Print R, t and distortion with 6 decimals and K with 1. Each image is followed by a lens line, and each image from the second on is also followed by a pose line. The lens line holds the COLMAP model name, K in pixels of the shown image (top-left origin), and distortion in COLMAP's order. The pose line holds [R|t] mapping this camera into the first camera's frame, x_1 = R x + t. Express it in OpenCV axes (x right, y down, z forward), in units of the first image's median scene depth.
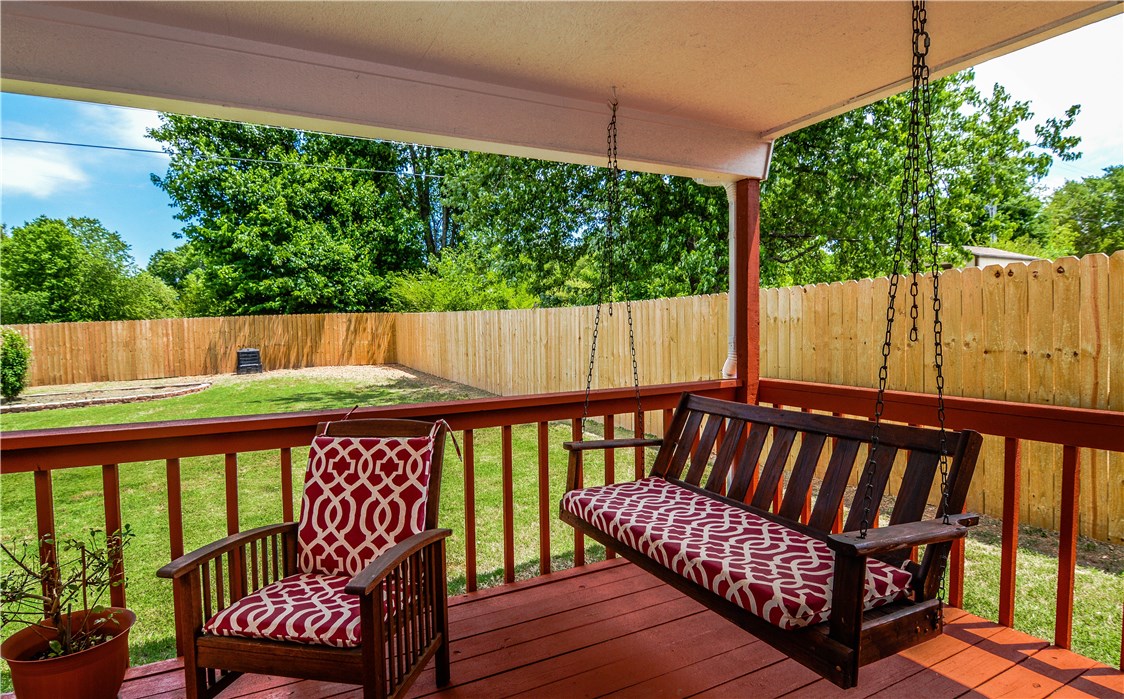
lens RADIAL K [[592.5, 0, 557.1], [0, 592.5, 352.6], [0, 0, 1]] dist [-0.018491, -0.003474]
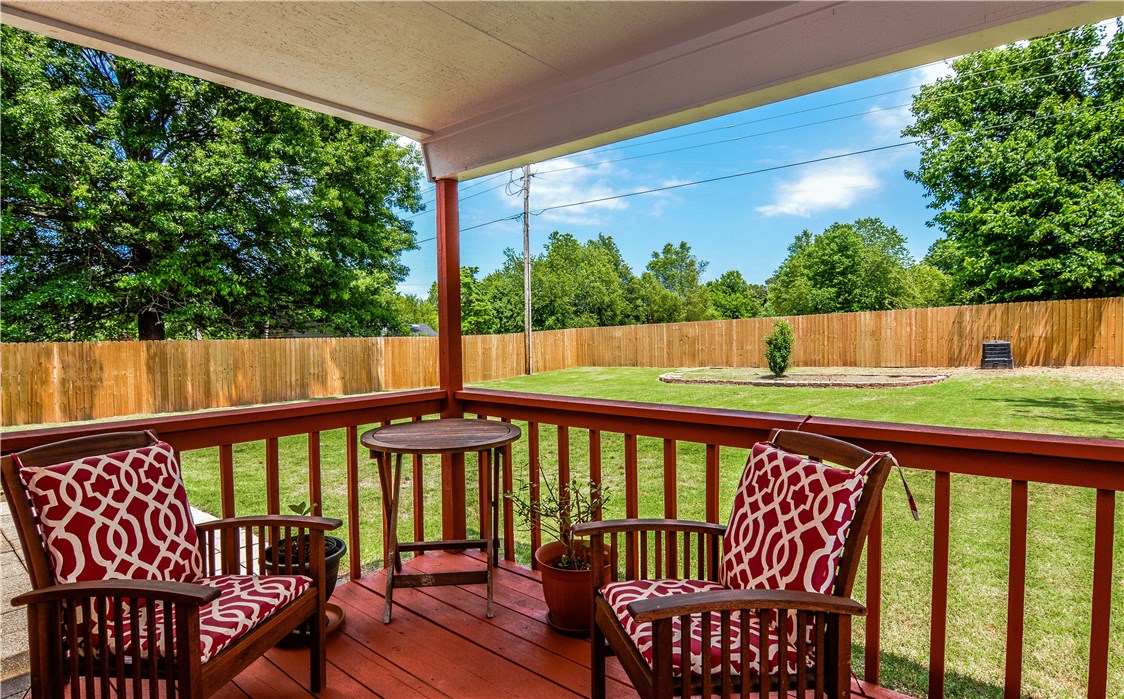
lens RADIAL K [[592.5, 0, 550.6], [0, 592.5, 347.3], [0, 0, 1]] dist [-0.018491, -0.003474]
pose [[0.381601, 0.038919, -0.923507, 0.035391], [-0.030527, 0.999099, 0.029491, -0.002541], [0.923823, 0.016939, 0.382446, 0.041911]]
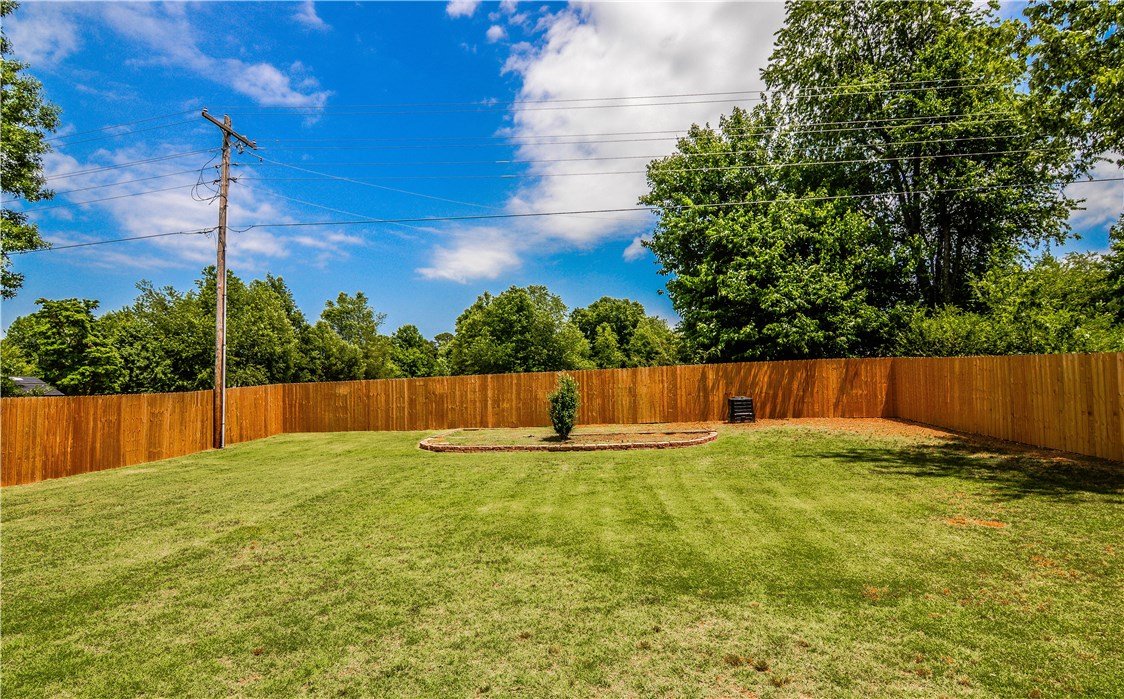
lens RADIAL K [[592.5, 0, 559.7], [0, 592.5, 352.1], [0, 0, 1]] dist [-0.018491, -0.003474]
pose [[0.821006, -0.018206, -0.570629, -0.211591], [-0.027256, 0.997102, -0.071027, -0.002641], [0.570268, 0.073867, 0.818131, 0.030297]]
